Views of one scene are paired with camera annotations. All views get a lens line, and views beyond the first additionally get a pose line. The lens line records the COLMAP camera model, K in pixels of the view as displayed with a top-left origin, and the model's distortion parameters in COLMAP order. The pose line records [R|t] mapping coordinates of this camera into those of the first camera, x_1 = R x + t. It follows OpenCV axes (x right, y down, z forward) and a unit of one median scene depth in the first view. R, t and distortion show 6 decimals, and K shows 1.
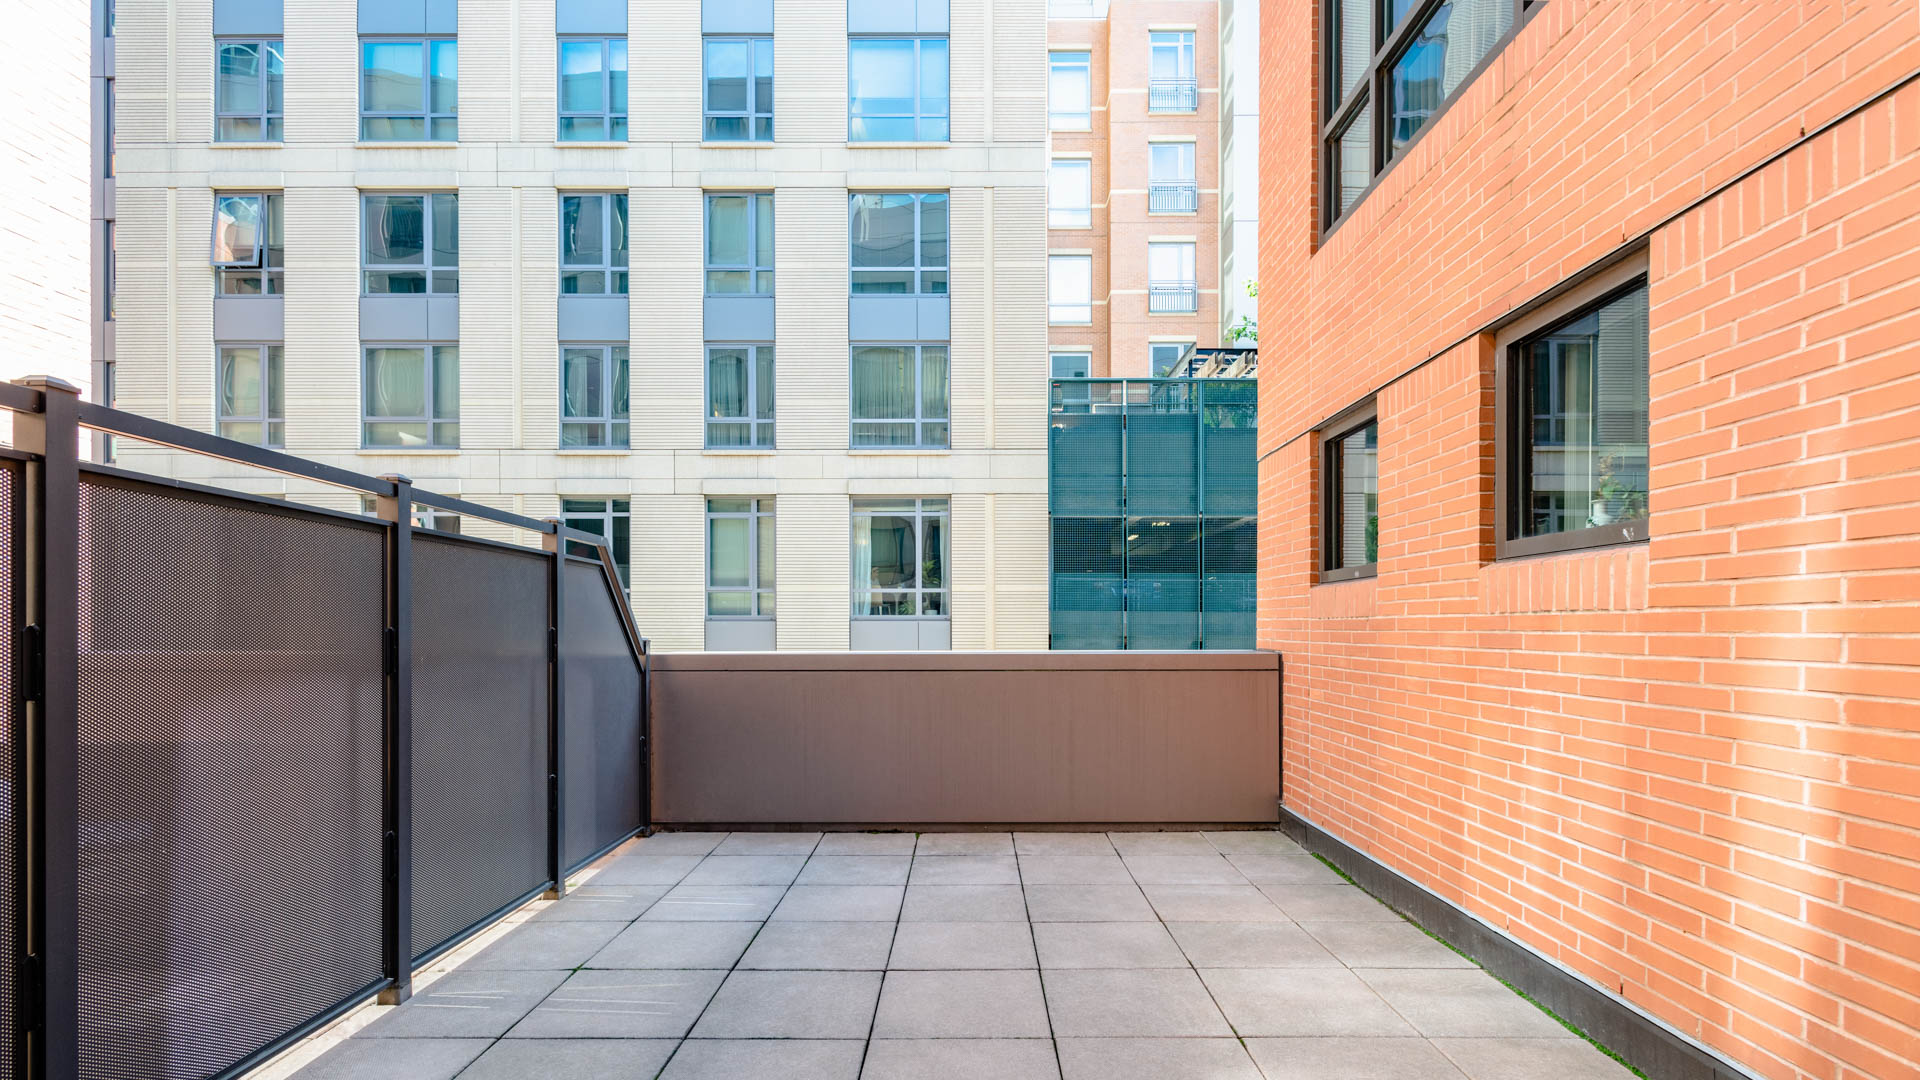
lens RADIAL K [[945.9, 0, 960.0], [0, 945.9, 540.0], [0, 0, 1]] dist [0.000368, 0.000027]
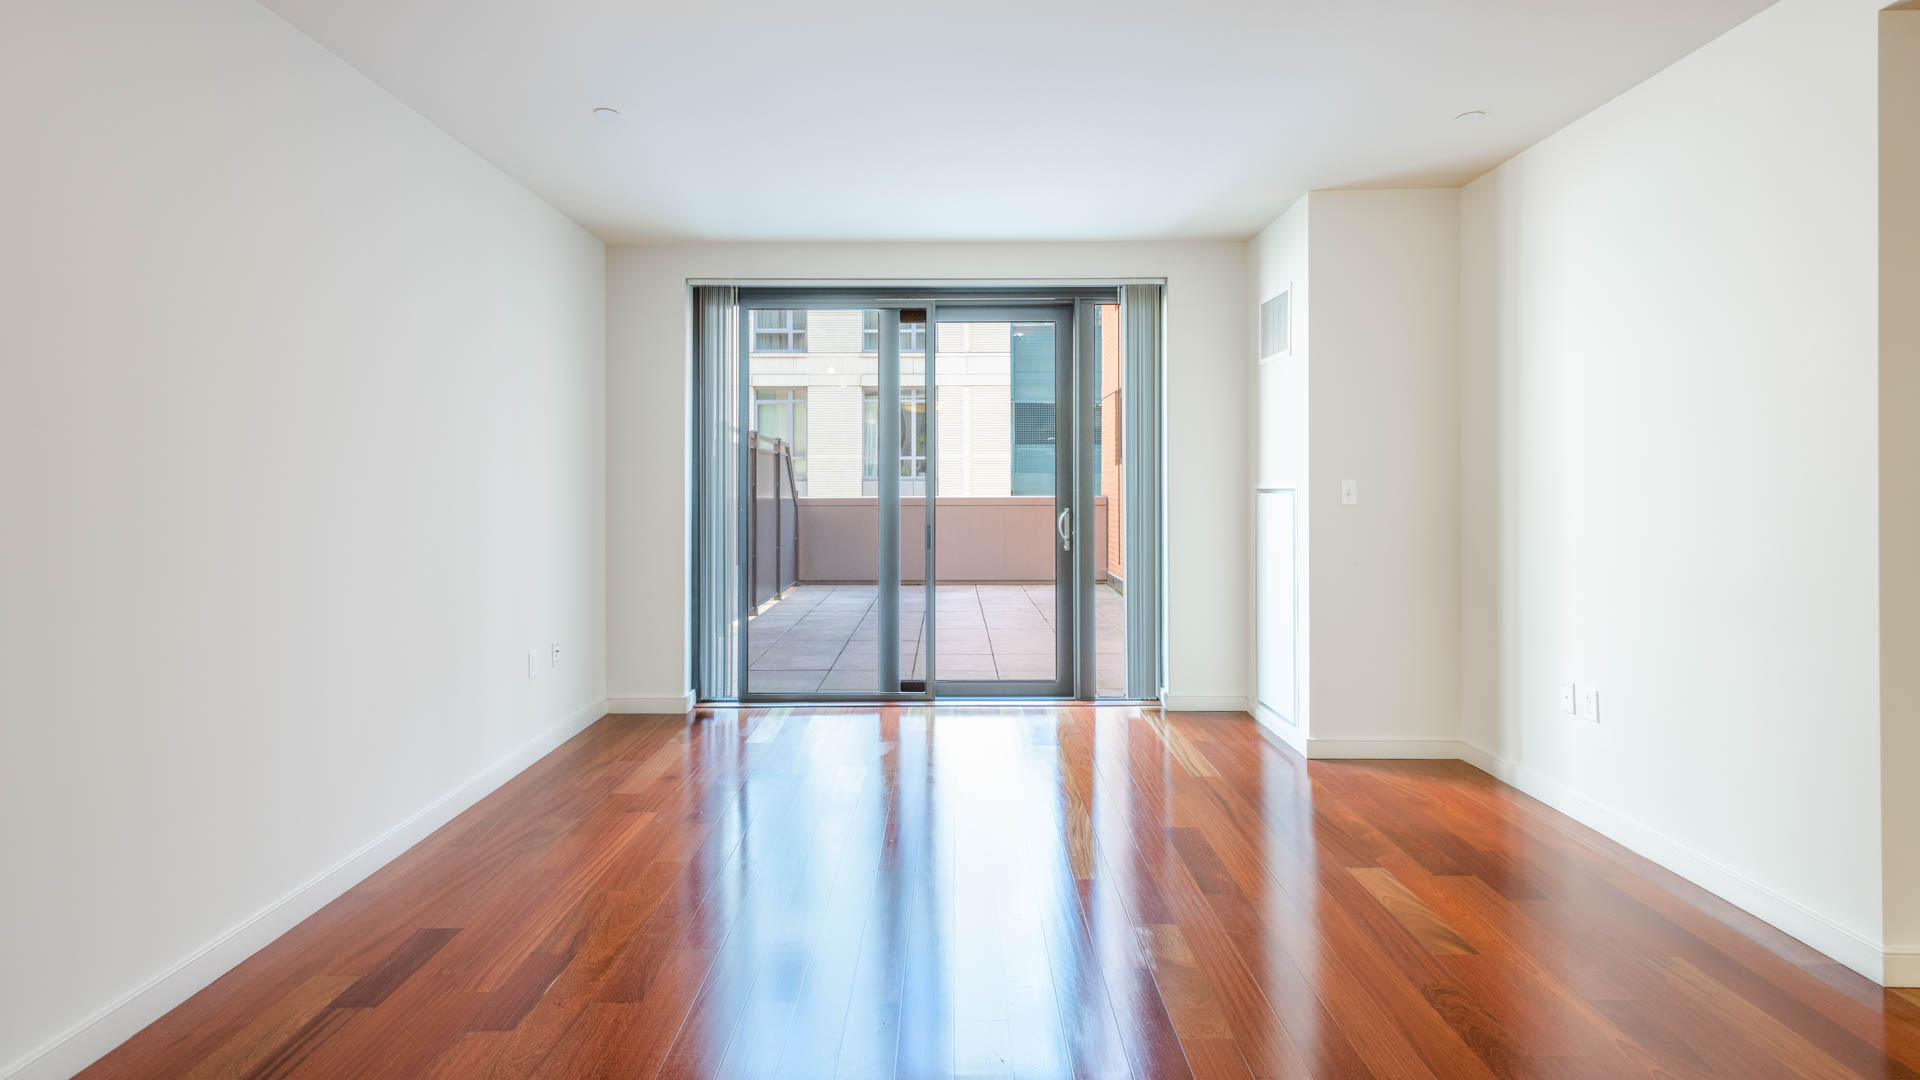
lens RADIAL K [[945.9, 0, 960.0], [0, 945.9, 540.0], [0, 0, 1]] dist [0.000368, 0.000027]
pose [[0.999744, -0.000556, 0.022626, -0.008800], [-0.002813, 0.988895, 0.148590, -0.032645], [-0.022457, -0.148616, 0.988640, -0.362102]]
